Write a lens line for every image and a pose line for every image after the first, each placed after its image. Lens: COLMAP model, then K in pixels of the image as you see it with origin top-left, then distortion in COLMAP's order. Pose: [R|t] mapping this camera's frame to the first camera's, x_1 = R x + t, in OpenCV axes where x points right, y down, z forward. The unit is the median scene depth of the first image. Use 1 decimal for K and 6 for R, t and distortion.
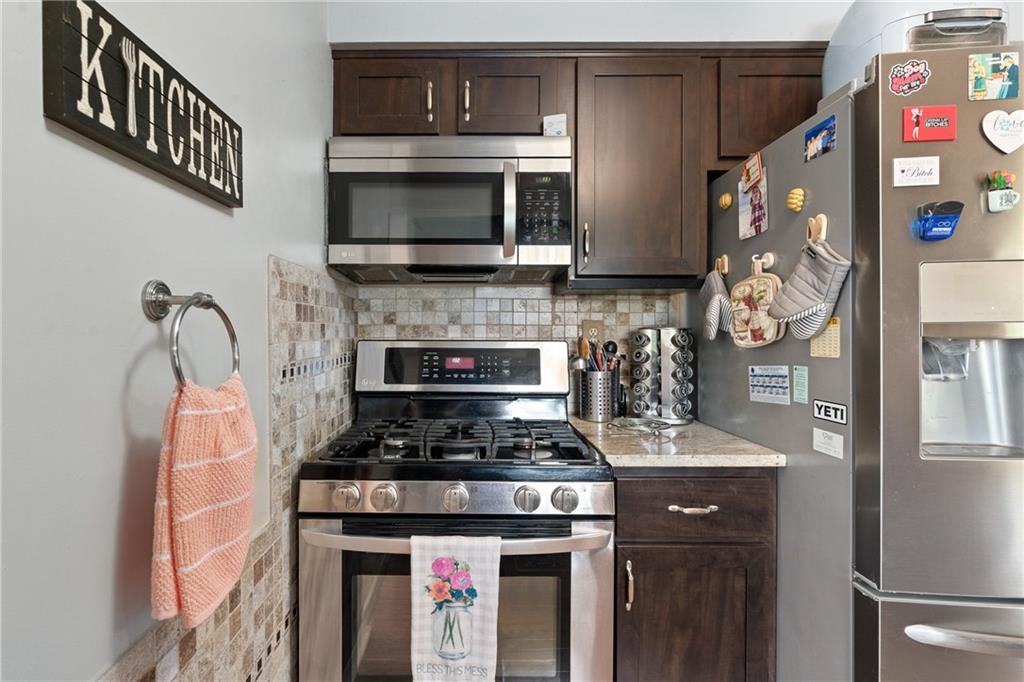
lens RADIAL K [[487.0, 0, 476.4], [0, 487.0, 338.1], [0, 0, 1]] dist [-0.002296, 0.000018]
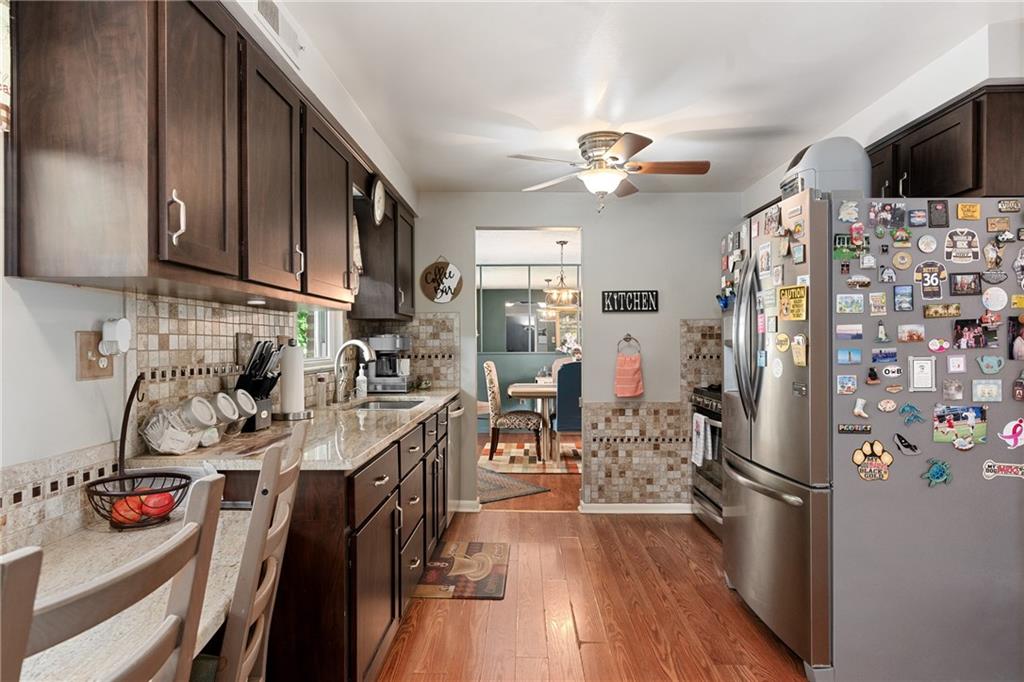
lens RADIAL K [[577.3, 0, 512.0], [0, 577.3, 341.0], [0, 0, 1]] dist [-0.000915, 0.000089]
pose [[-0.014572, -0.003932, -0.999886, 5.100565], [-0.005059, 0.999980, -0.003858, -0.007702], [0.999881, 0.005002, -0.014591, -0.108397]]
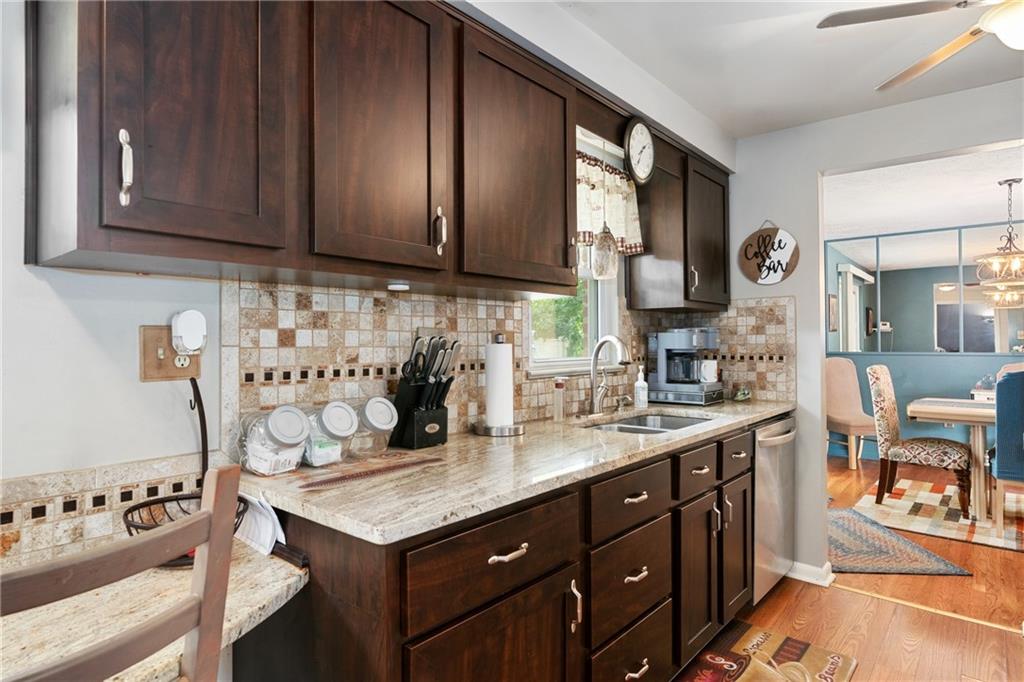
lens RADIAL K [[568.9, 0, 509.6], [0, 568.9, 336.9], [0, 0, 1]] dist [-0.001765, 0.000222]
pose [[-0.644671, -0.005018, -0.764443, 3.754018], [-0.002966, 0.999987, -0.004064, -0.003080], [0.764454, -0.000352, -0.644678, 0.323668]]
